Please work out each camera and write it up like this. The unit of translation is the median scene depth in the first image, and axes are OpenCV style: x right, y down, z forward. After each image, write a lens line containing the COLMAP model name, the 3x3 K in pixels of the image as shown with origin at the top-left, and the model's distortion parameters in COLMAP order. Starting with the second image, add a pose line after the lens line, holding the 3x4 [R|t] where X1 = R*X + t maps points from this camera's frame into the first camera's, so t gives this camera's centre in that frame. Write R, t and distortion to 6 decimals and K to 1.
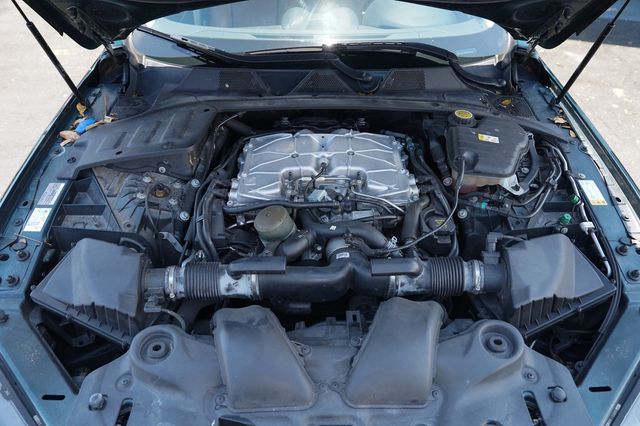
lens RADIAL K [[437.8, 0, 321.5], [0, 437.8, 212.0], [0, 0, 1]] dist [-0.072392, 0.042672]
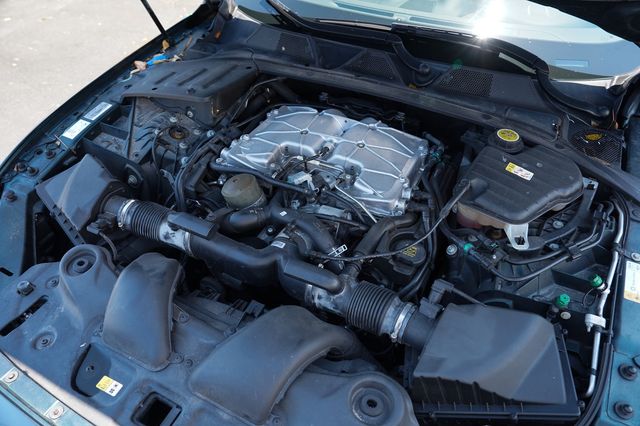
lens RADIAL K [[437.8, 0, 320.1], [0, 437.8, 211.8], [0, 0, 1]] dist [-0.072392, 0.042672]
pose [[0.887236, 0.309718, -0.341887, 0.370606], [-0.293636, 0.950749, 0.099271, -0.074081], [0.355795, 0.012313, 0.934483, 0.141139]]
